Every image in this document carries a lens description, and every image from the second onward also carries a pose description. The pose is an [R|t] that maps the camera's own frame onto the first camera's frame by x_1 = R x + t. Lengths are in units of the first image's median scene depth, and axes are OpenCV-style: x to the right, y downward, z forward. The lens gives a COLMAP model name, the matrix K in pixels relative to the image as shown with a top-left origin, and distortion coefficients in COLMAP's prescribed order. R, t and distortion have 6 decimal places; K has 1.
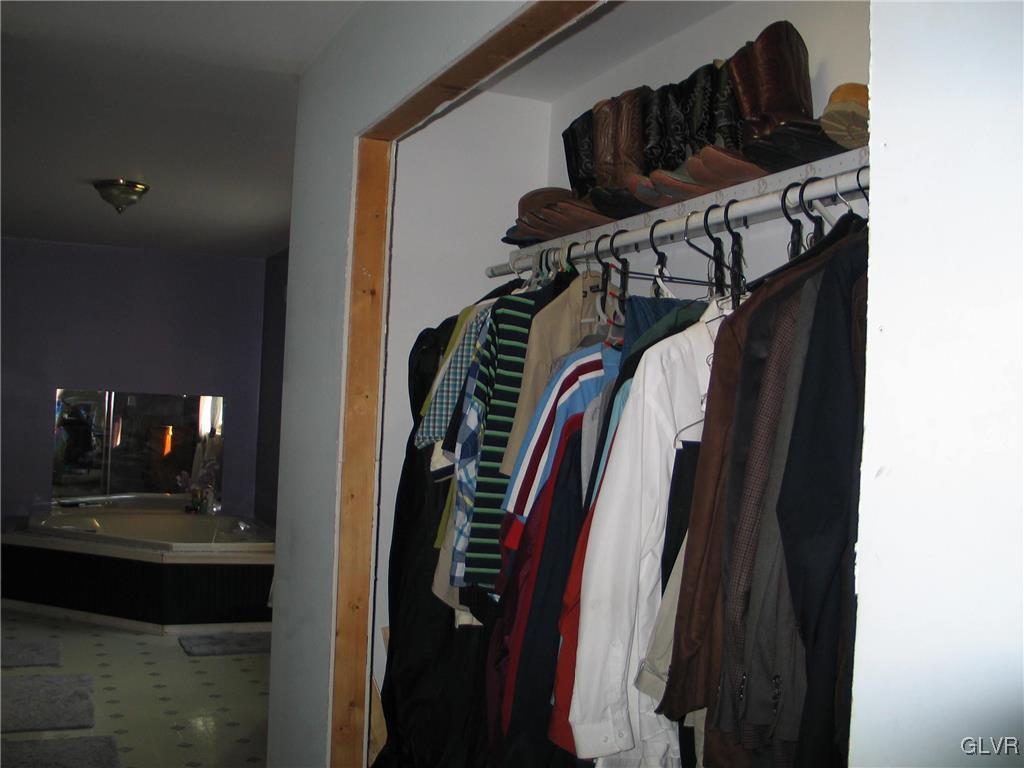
lens RADIAL K [[1051.9, 0, 512.0], [0, 1051.9, 384.0], [0, 0, 1]] dist [-0.197056, 0.220153]
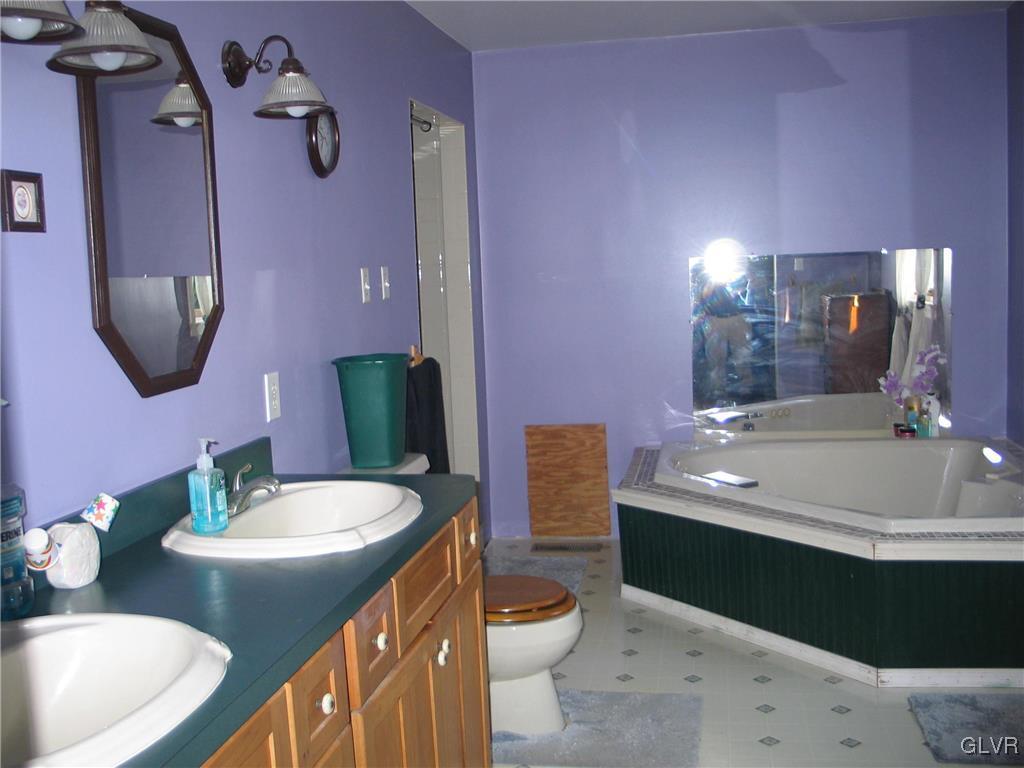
lens RADIAL K [[1051.9, 0, 512.0], [0, 1051.9, 384.0], [0, 0, 1]] dist [-0.197056, 0.220153]
pose [[0.809703, -0.009360, -0.586766, -0.133468], [0.089619, 0.990117, 0.107874, 0.003822], [0.579957, -0.139931, 0.802539, 0.351309]]
